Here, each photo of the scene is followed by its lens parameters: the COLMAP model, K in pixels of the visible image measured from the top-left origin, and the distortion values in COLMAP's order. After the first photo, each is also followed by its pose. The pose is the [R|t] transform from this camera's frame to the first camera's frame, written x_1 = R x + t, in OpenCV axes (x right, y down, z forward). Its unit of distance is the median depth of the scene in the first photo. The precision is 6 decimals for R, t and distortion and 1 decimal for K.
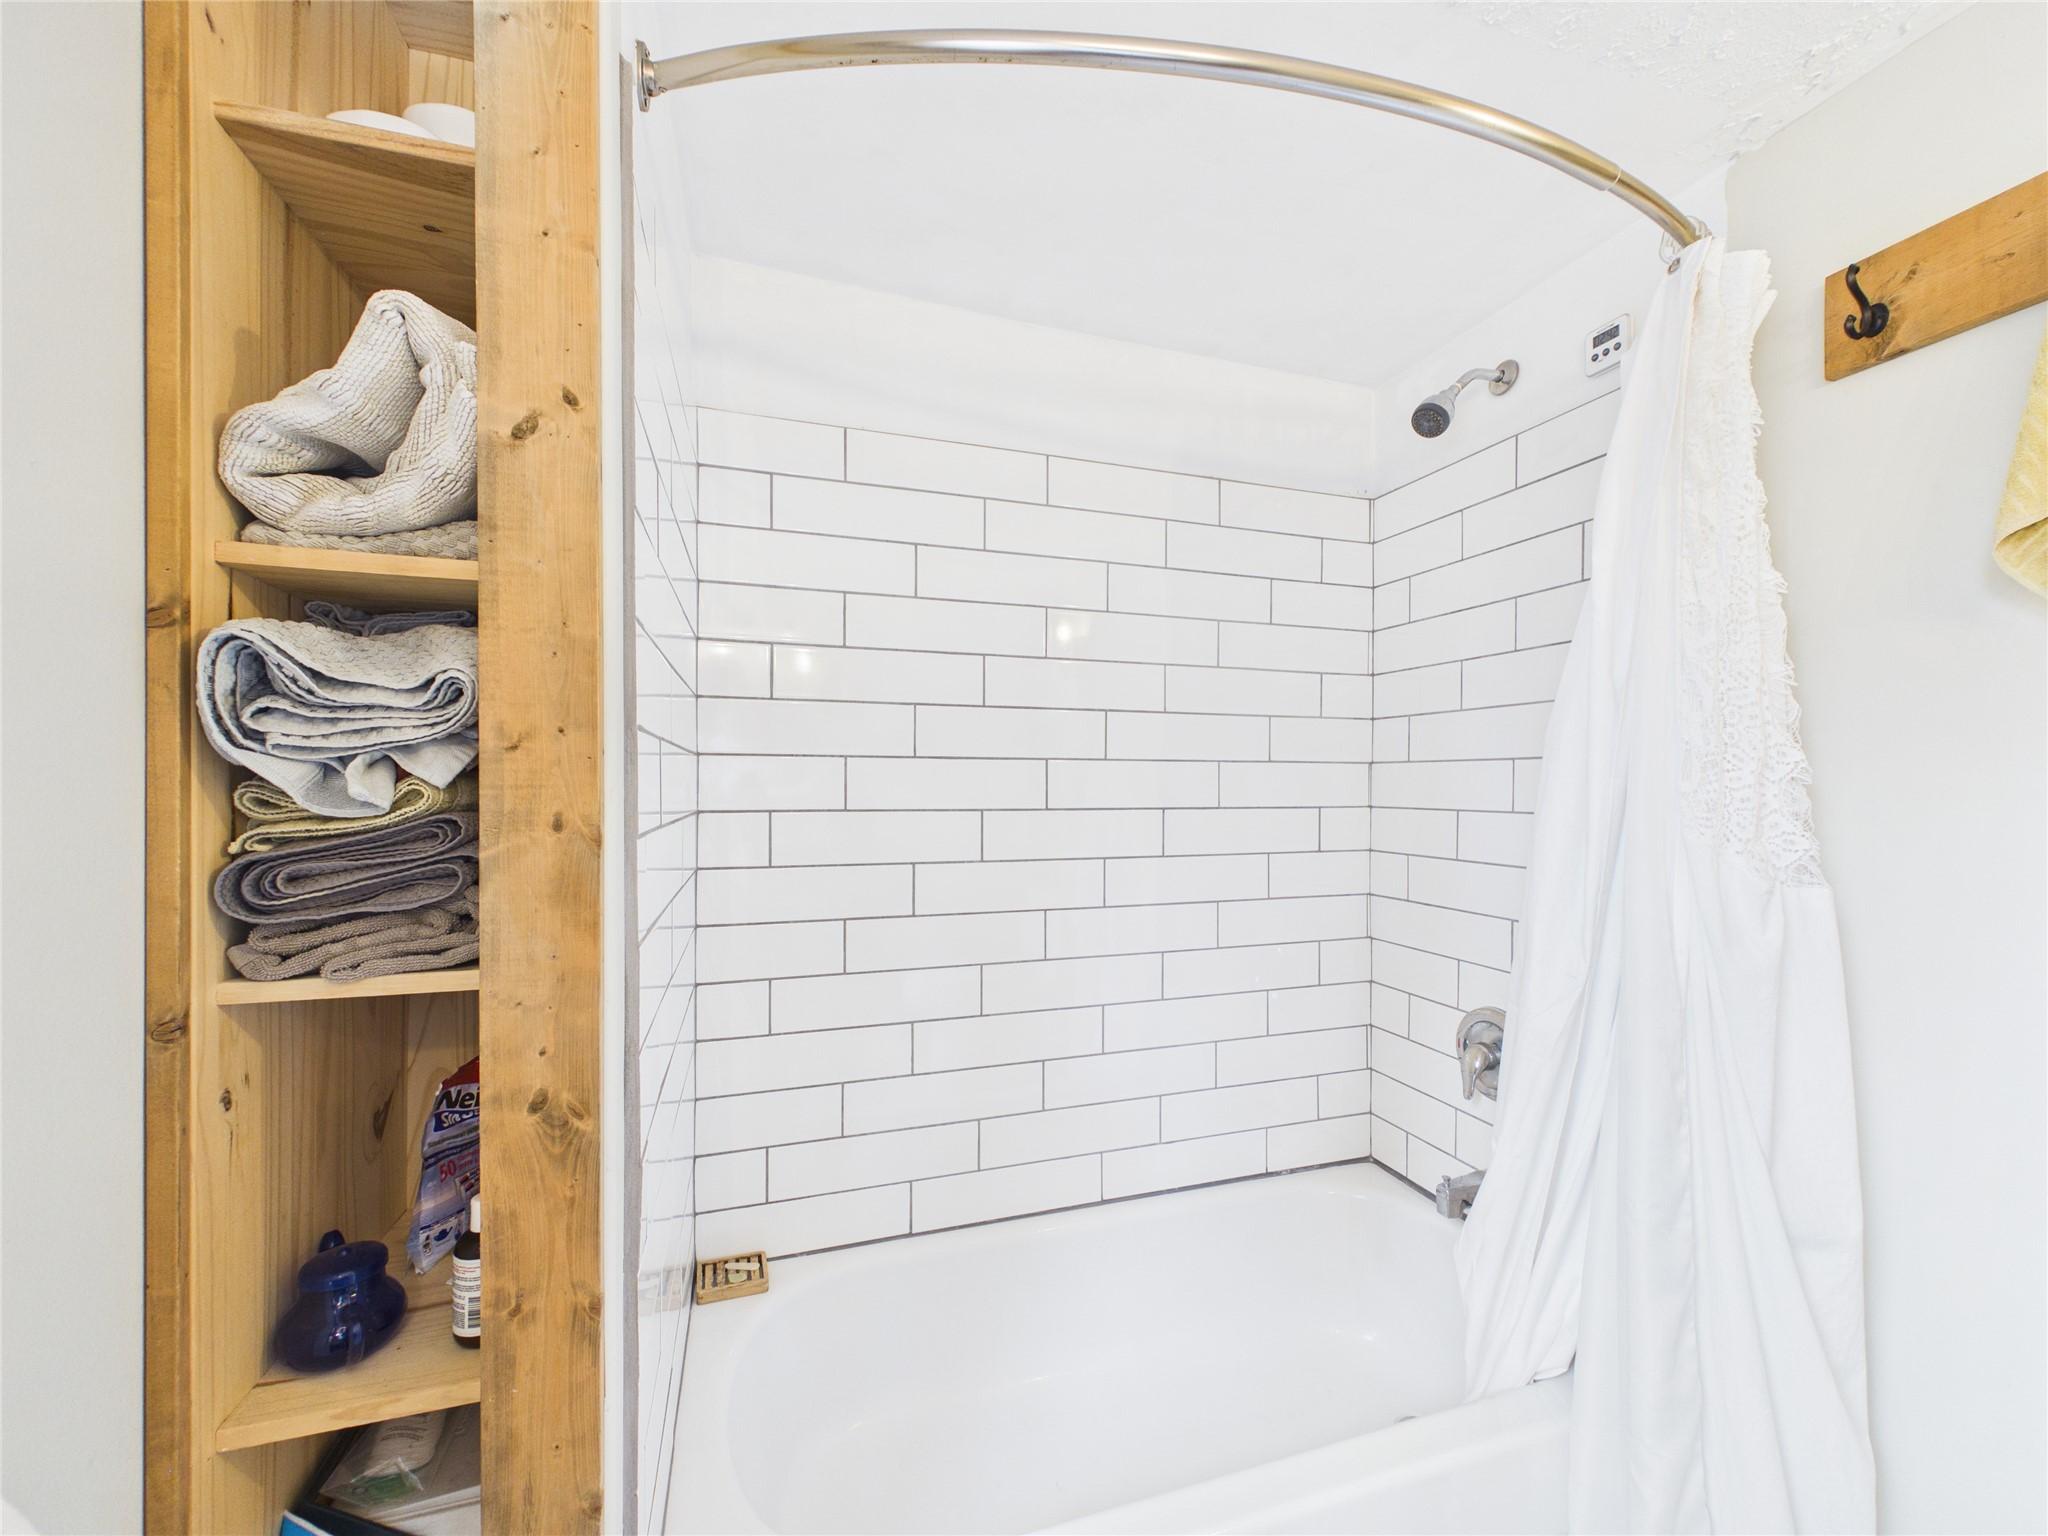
lens RADIAL K [[821.7, 0, 1023.7], [0, 821.7, 784.7], [0, 0, 1]] dist [0.000257, 0.000032]
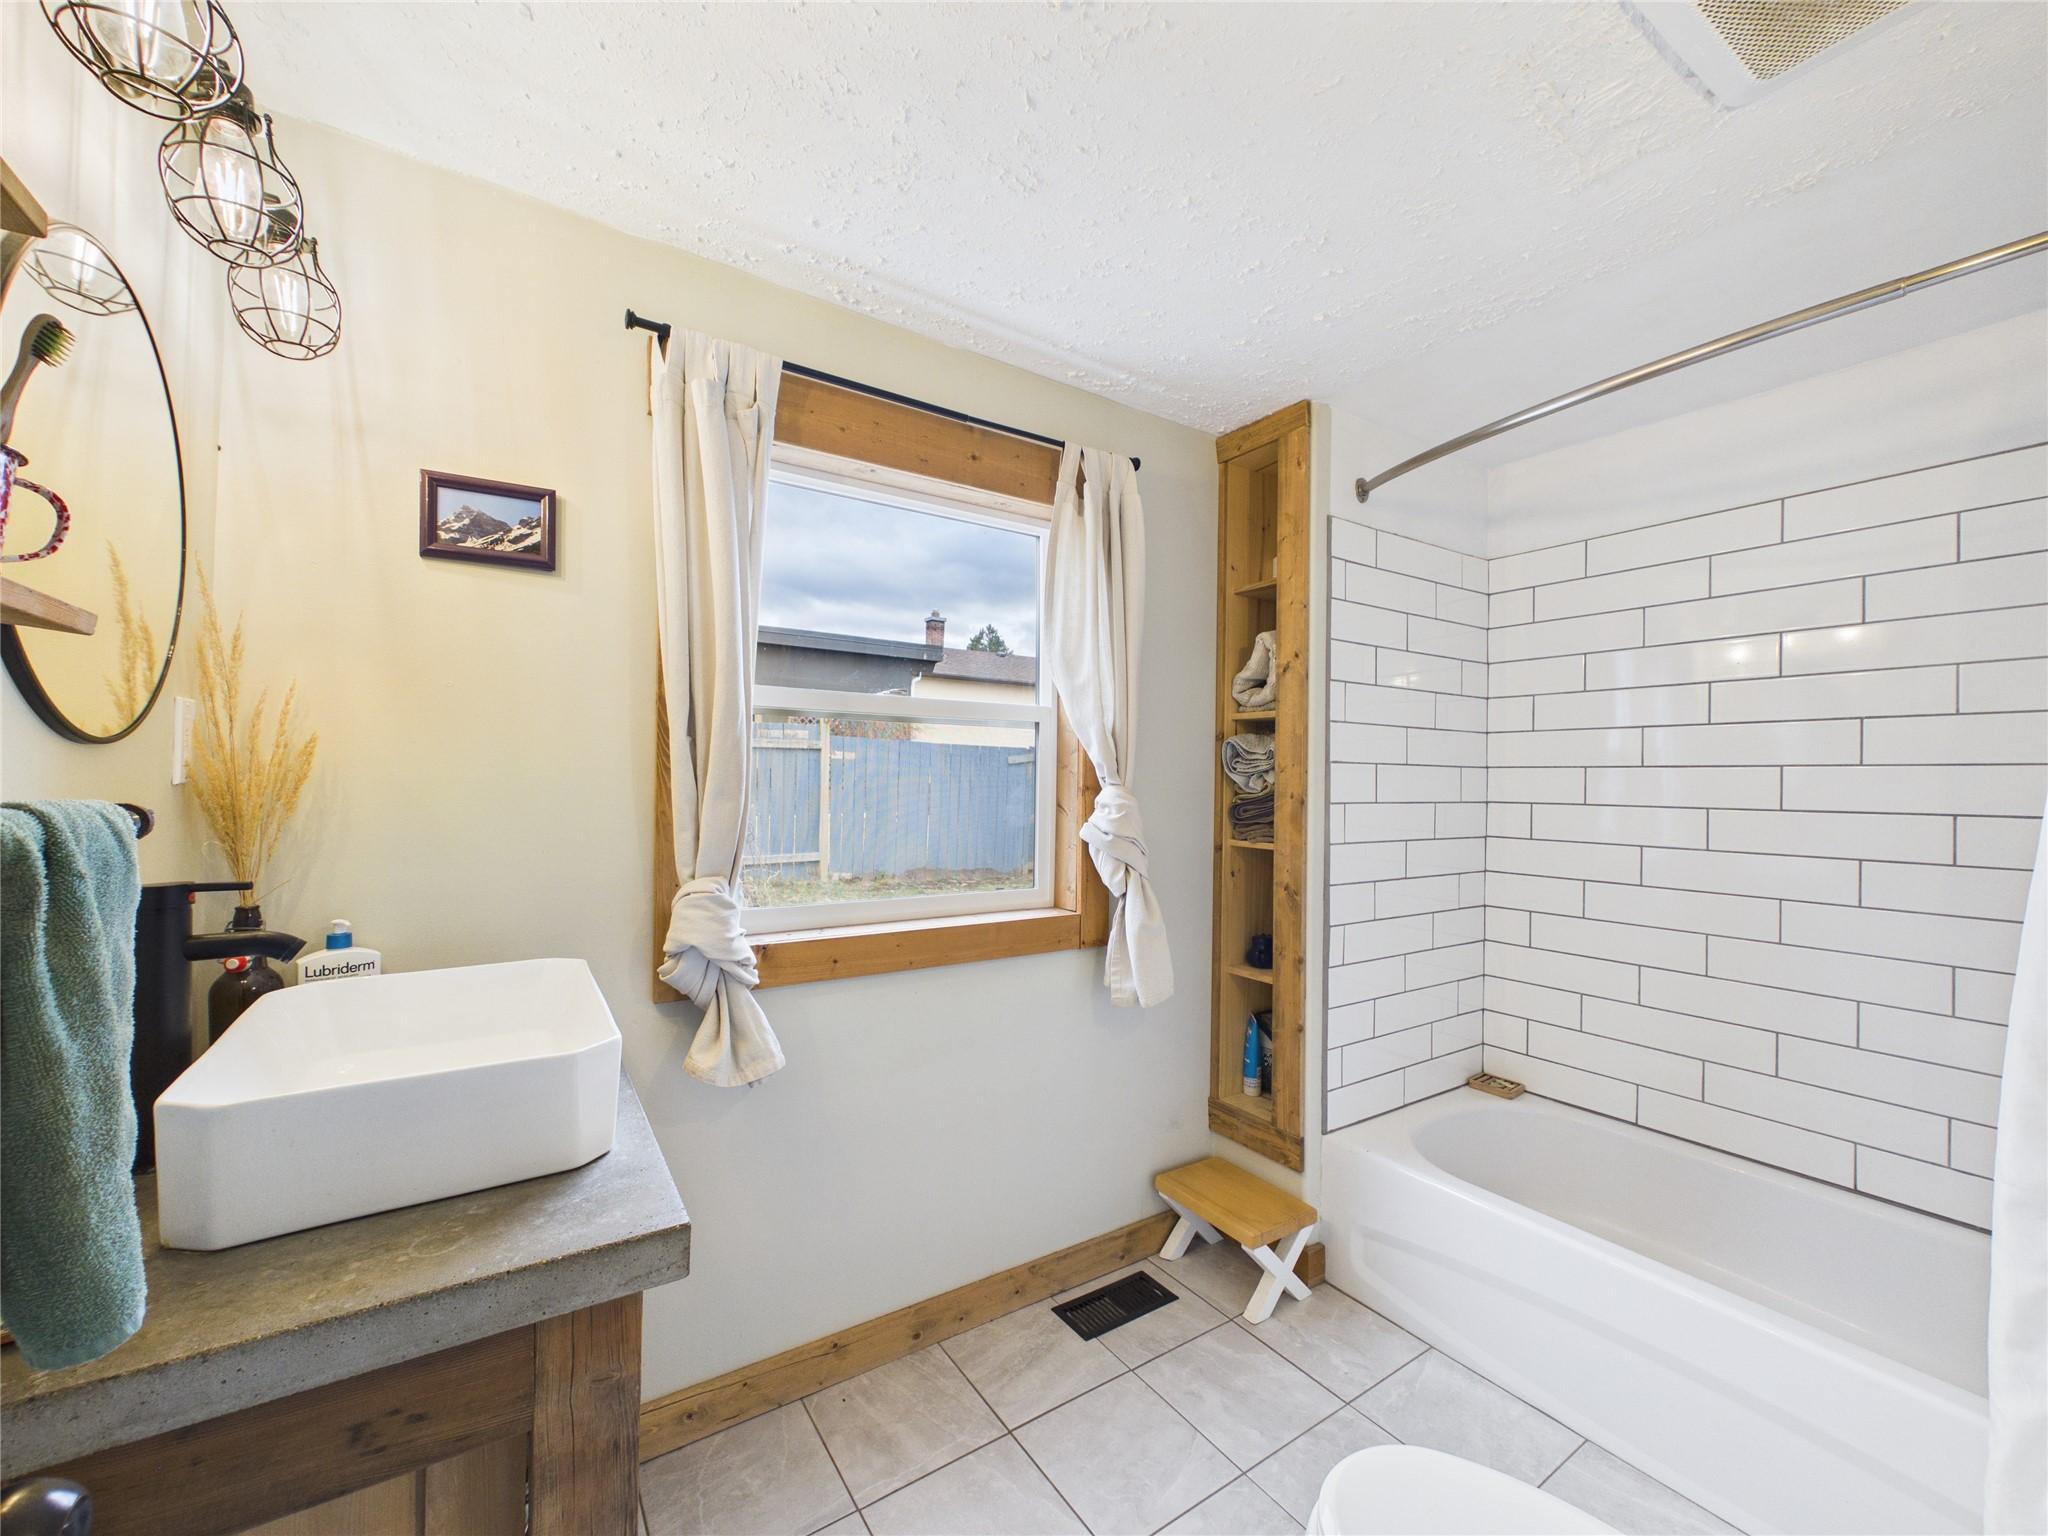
lens RADIAL K [[821.7, 0, 1023.7], [0, 821.7, 784.7], [0, 0, 1]] dist [0.000257, 0.000032]
pose [[0.258892, 0.006895, -0.965882, 2.109496], [-0.011441, 0.999926, 0.004071, 0.003341], [0.965839, 0.009997, 0.258951, -0.742361]]
